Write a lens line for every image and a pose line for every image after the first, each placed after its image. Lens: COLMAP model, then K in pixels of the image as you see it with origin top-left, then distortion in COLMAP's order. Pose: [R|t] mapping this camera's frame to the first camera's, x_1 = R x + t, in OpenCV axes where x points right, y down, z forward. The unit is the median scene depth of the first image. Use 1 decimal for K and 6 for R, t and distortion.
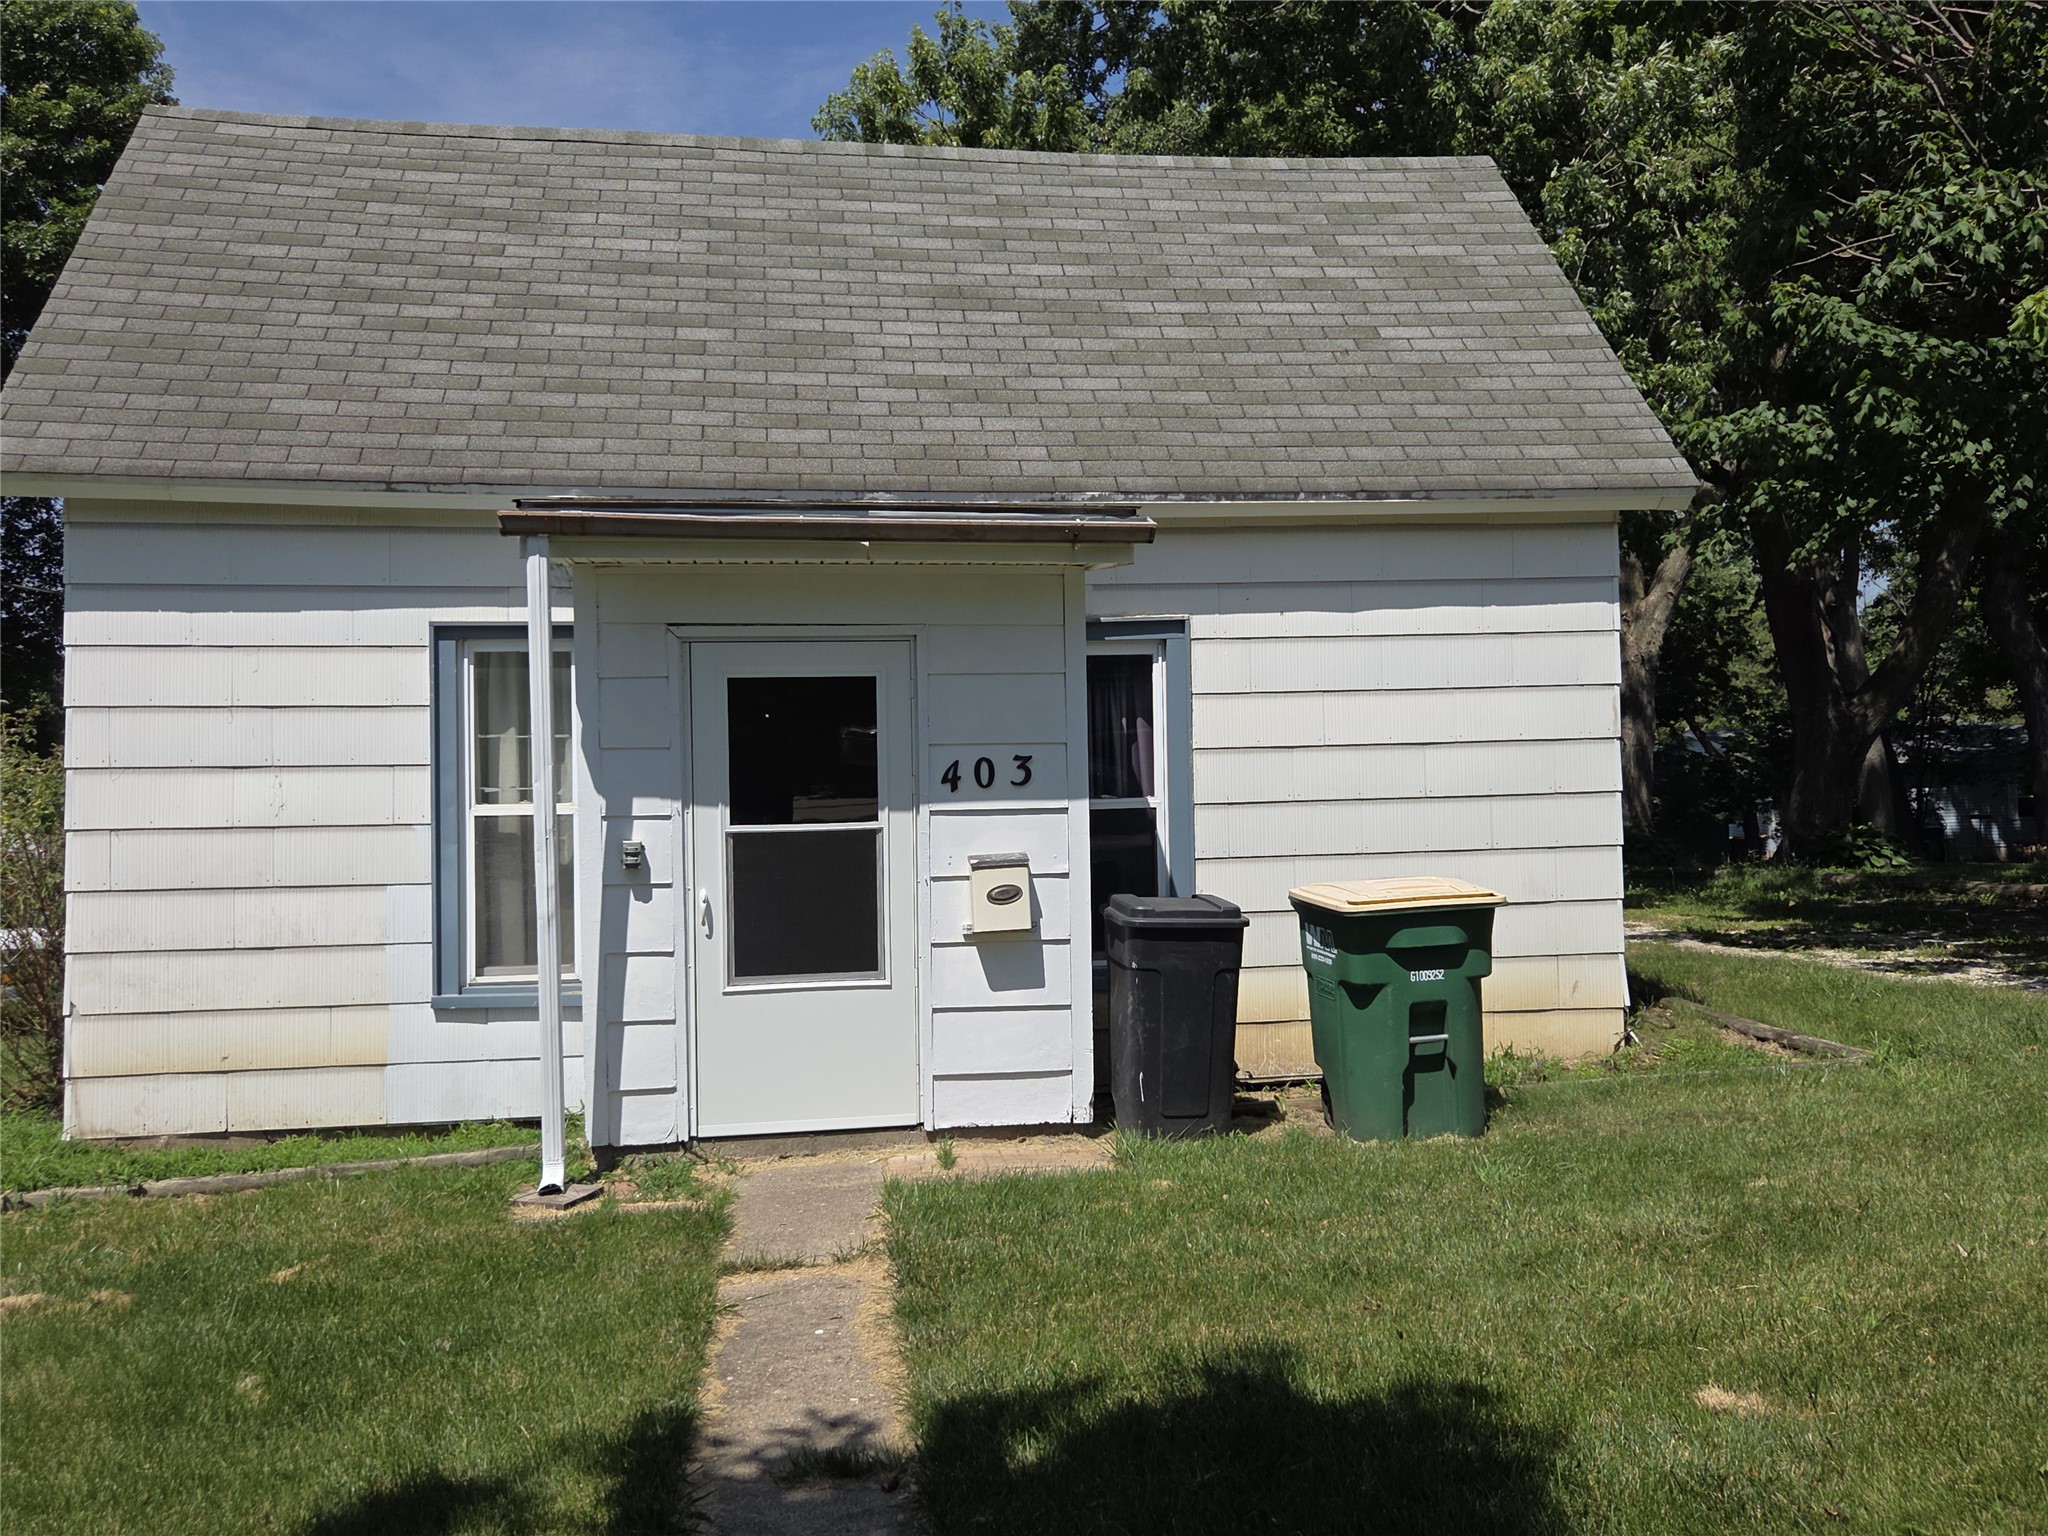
lens RADIAL K [[1734.0, 0, 1024.0], [0, 1734.0, 768.0], [0, 0, 1]] dist [0.004889, 0.002957]
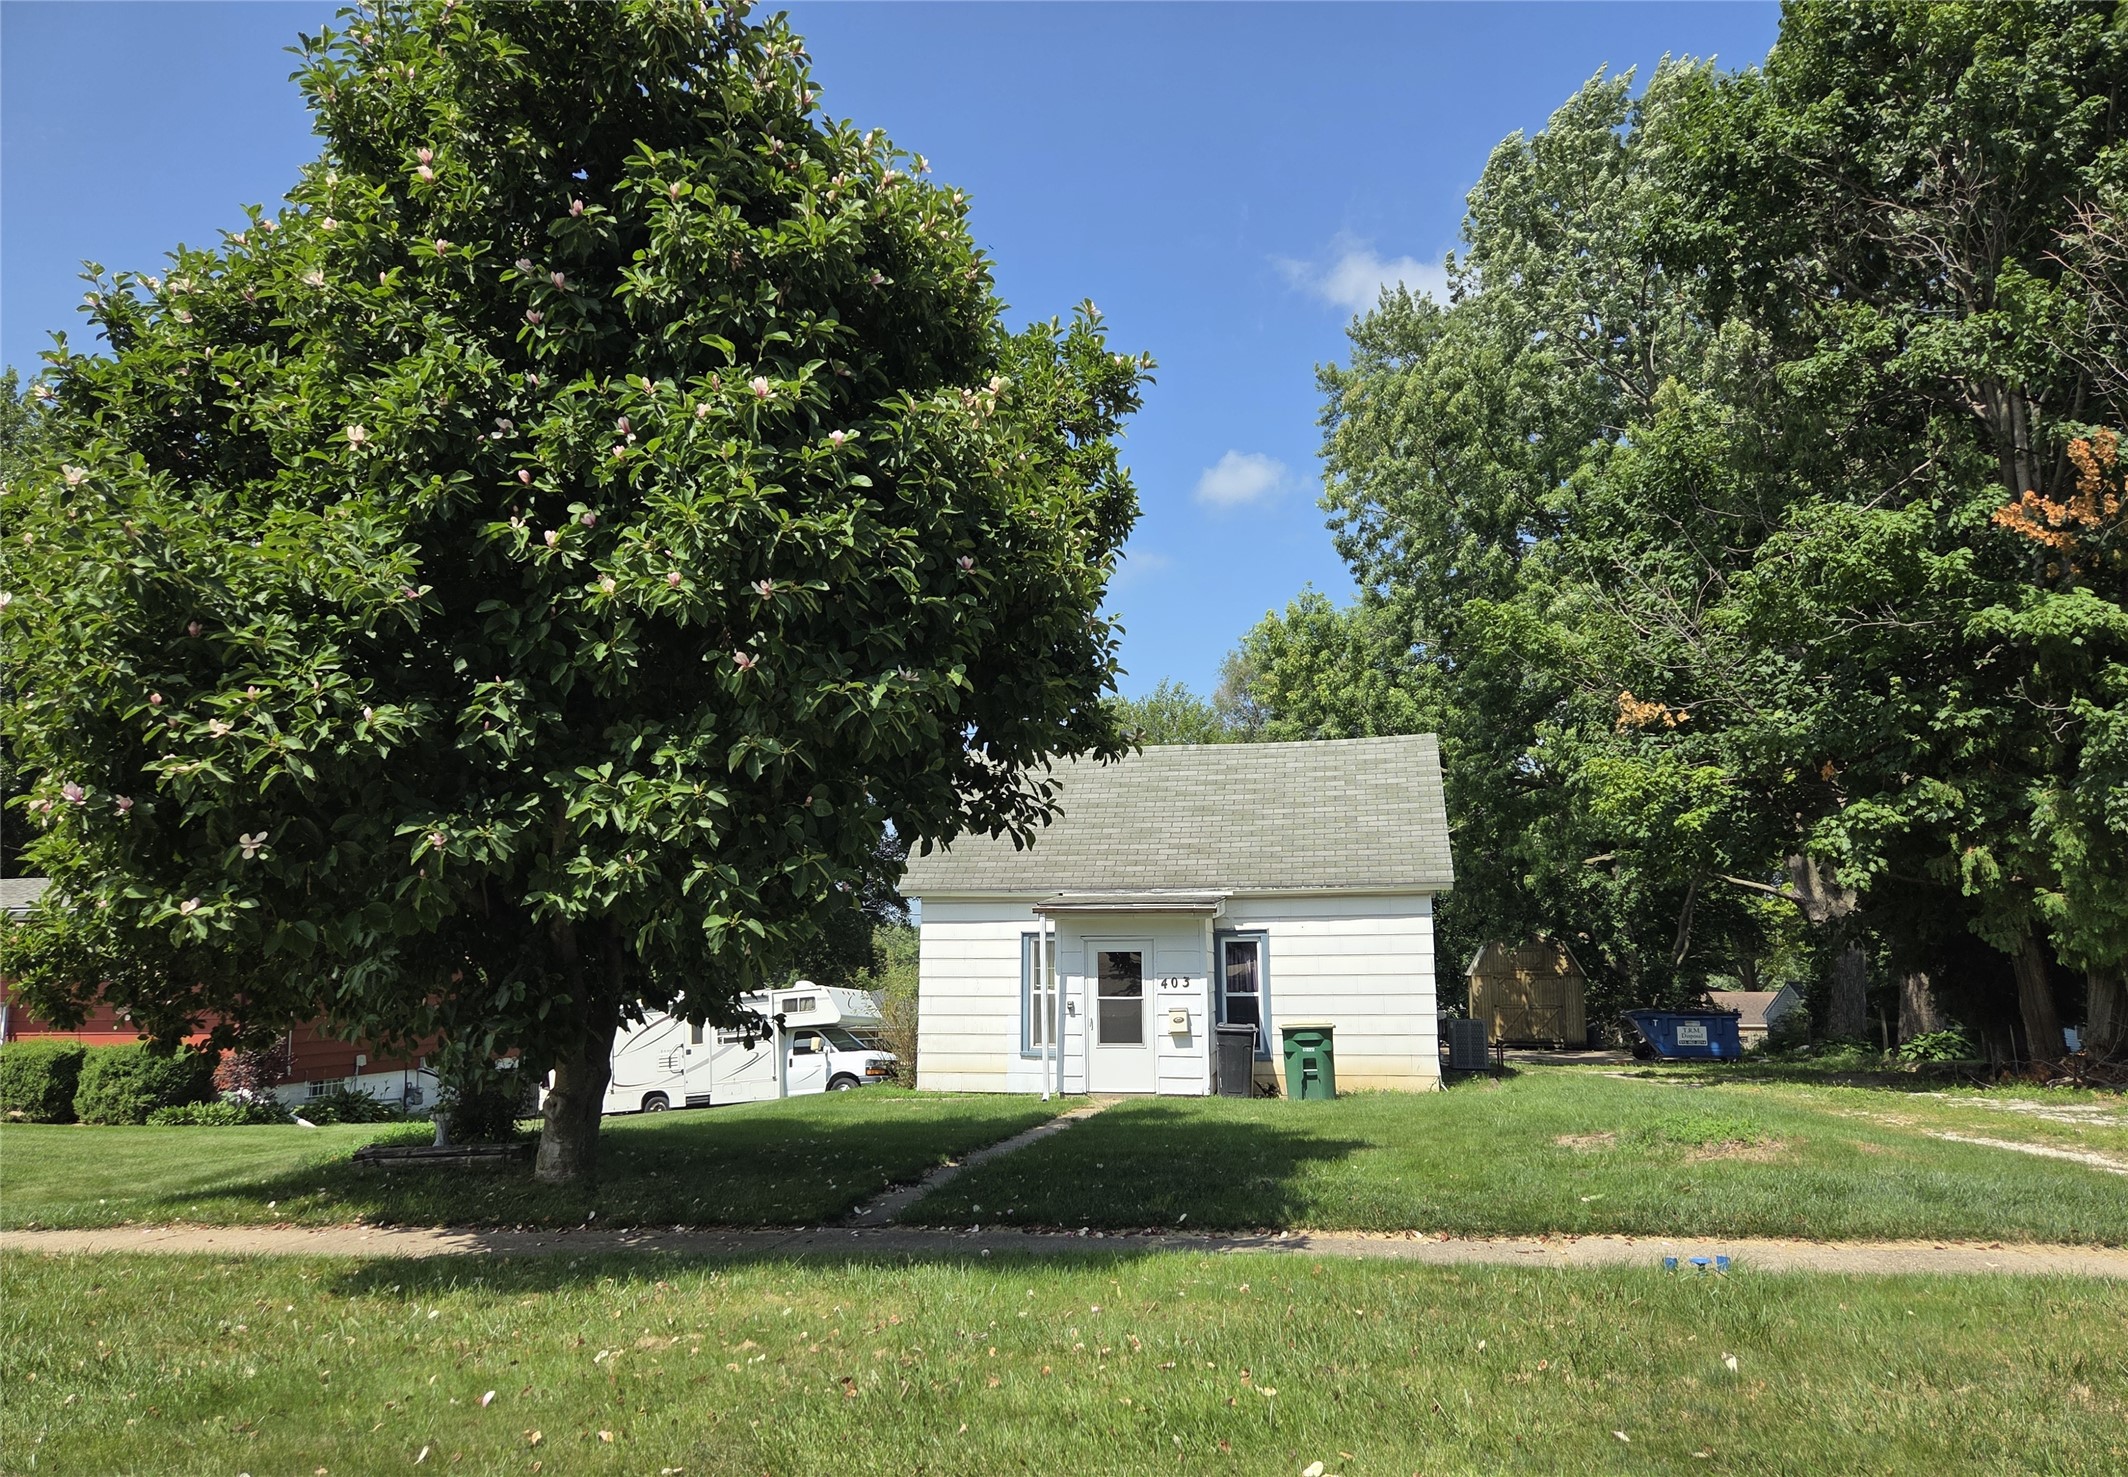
lens RADIAL K [[1621.1, 0, 1064.0], [0, 1621.1, 738.5], [0, 0, 1]] dist [-0.000591, -0.000148]
pose [[0.934323, -0.038966, -0.354292, 0.804976], [-0.014576, 0.988998, -0.147212, 0.002170], [0.356131, 0.142707, 0.923475, -1.782984]]
